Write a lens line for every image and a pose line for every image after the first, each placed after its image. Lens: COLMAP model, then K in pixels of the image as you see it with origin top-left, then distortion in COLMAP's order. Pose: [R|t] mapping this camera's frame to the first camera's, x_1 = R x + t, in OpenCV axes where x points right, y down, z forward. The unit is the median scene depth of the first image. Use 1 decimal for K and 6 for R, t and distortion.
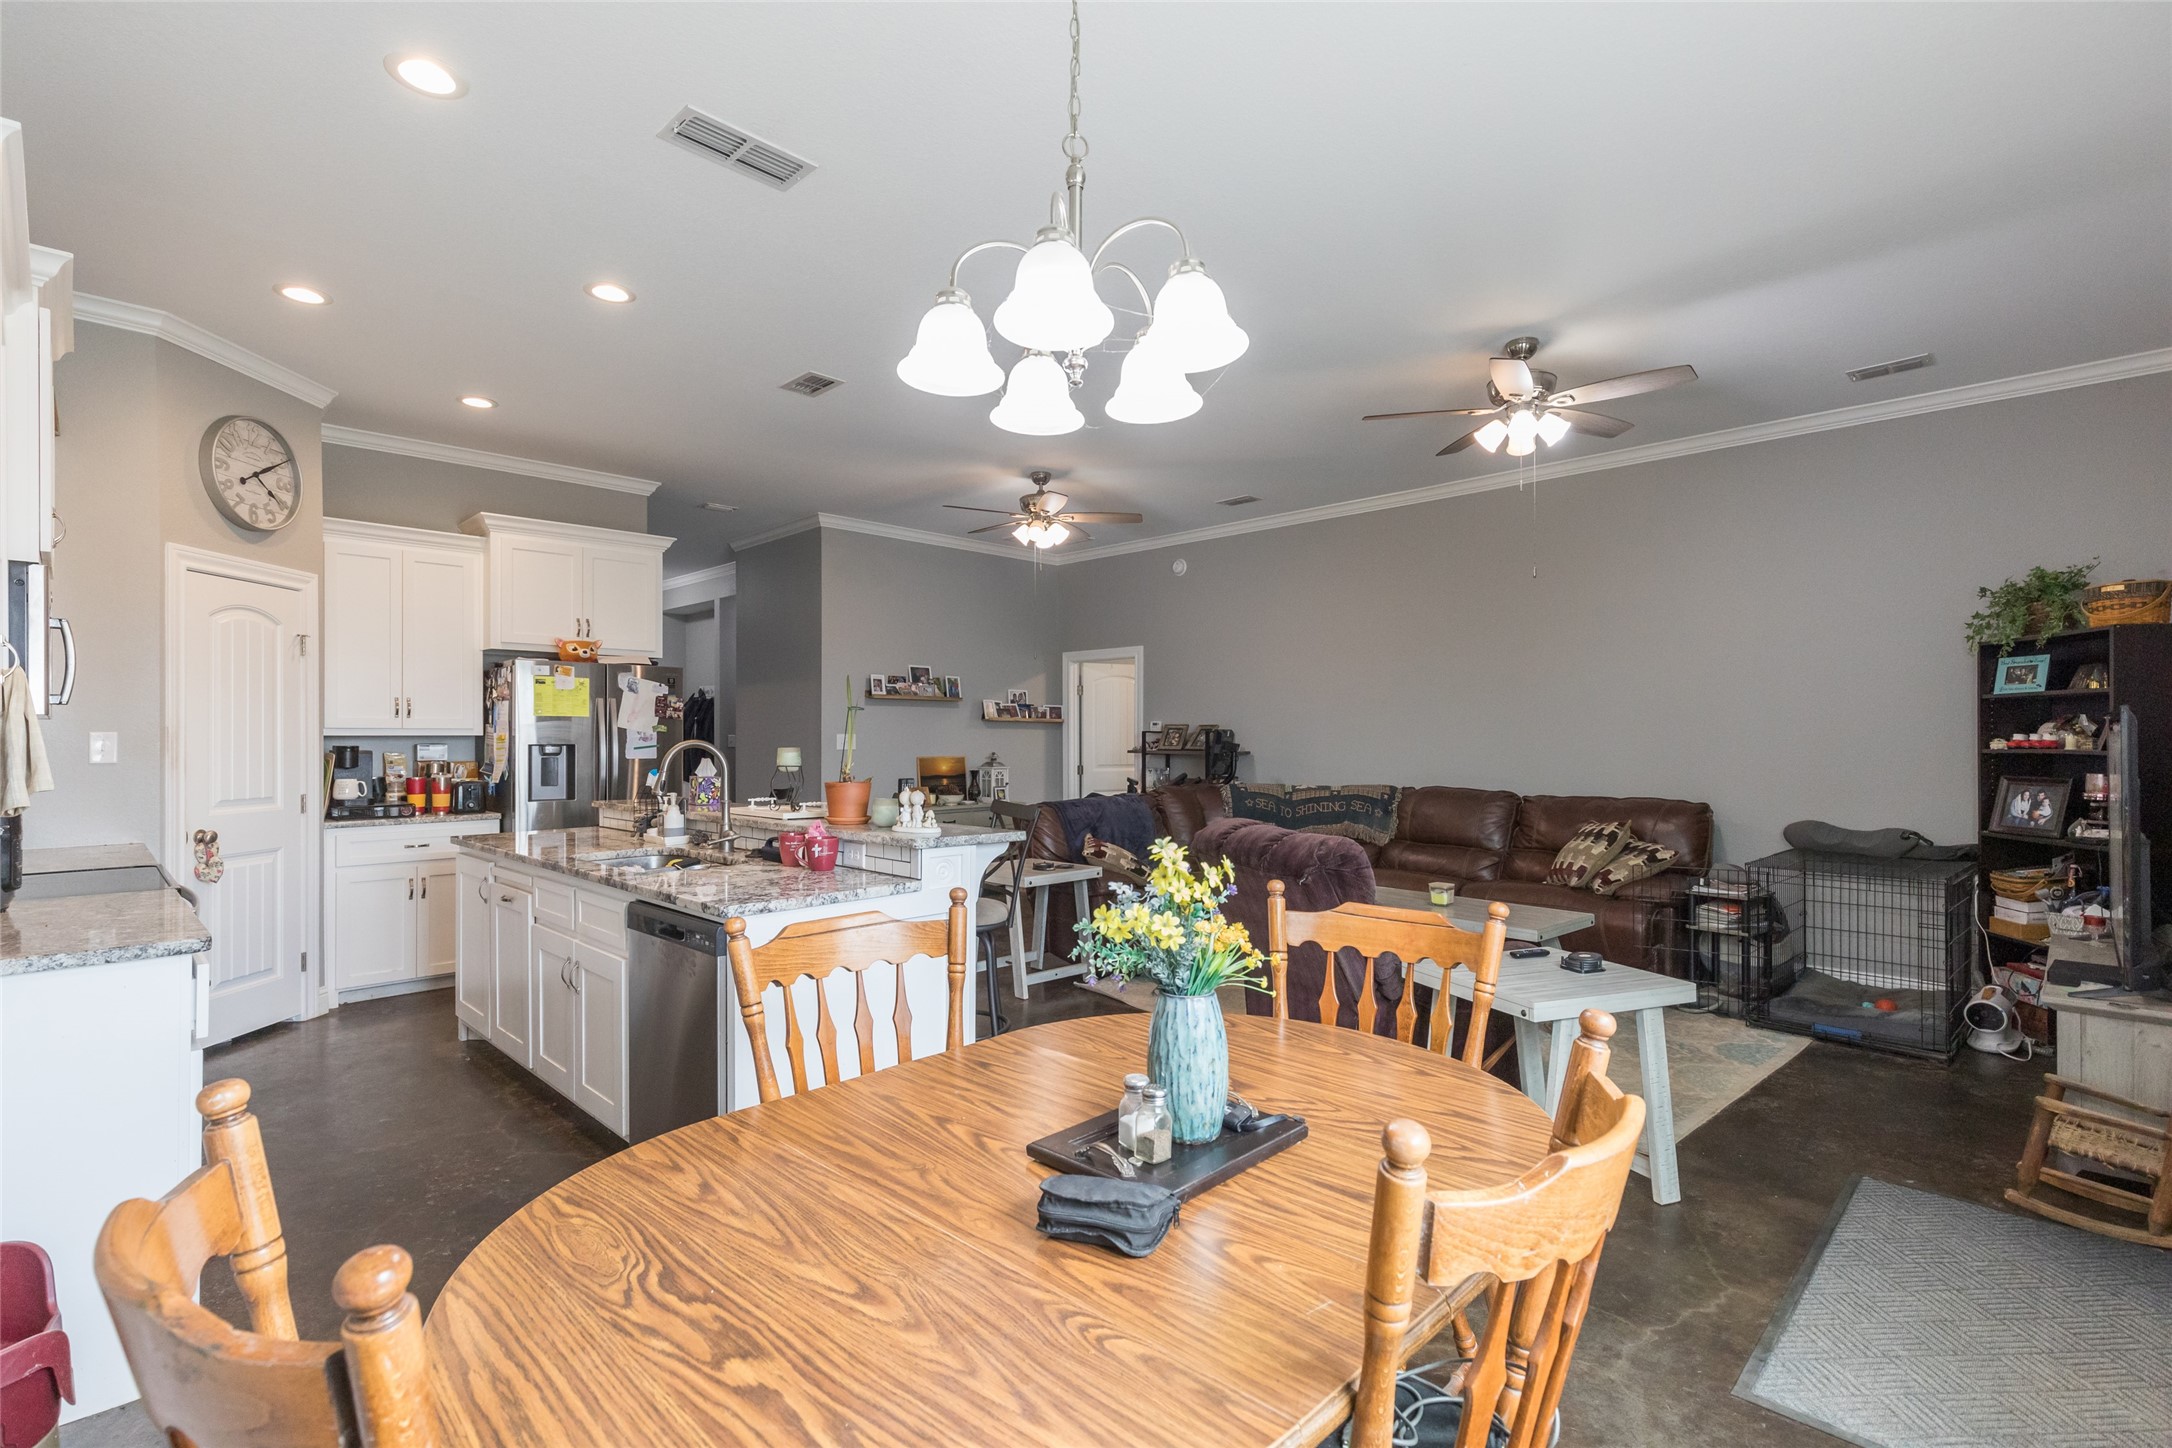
lens RADIAL K [[988.9, 0, 1073.9], [0, 988.9, 736.5], [0, 0, 1]] dist [0.000939, -0.000127]
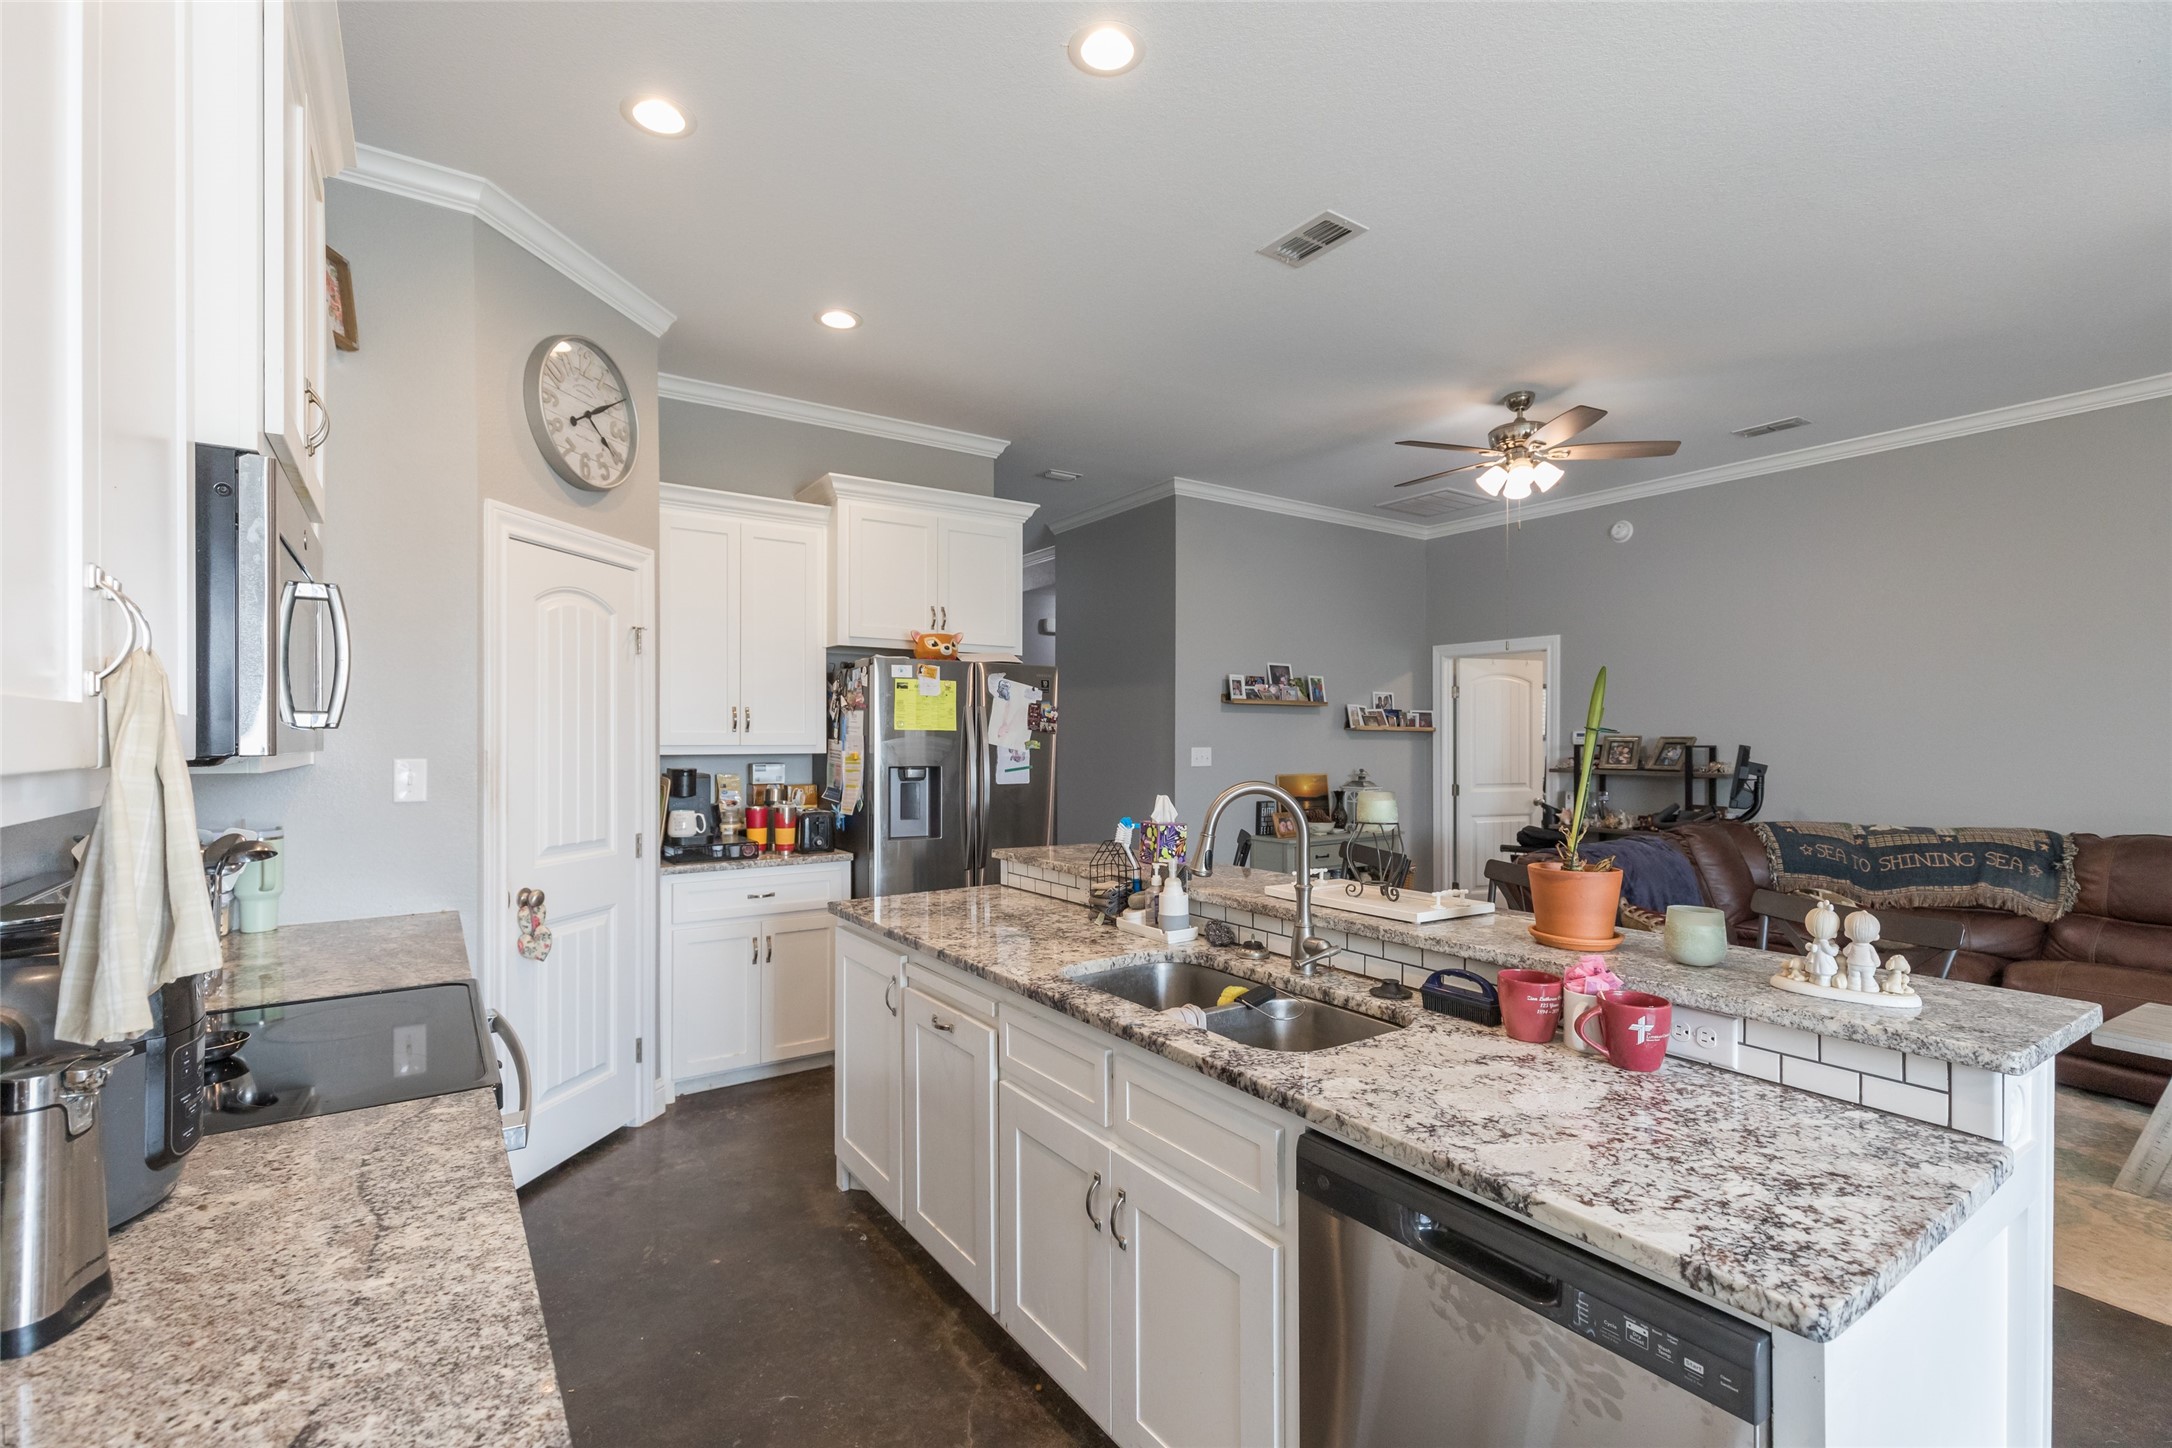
lens RADIAL K [[964.5, 0, 1075.9], [0, 964.5, 740.0], [0, 0, 1]] dist [0.001629, 0.000121]
pose [[0.980550, 0.003488, -0.196240, -0.255754], [-0.002932, 0.999991, 0.003124, -0.015560], [0.196249, -0.002488, 0.980551, 0.283190]]
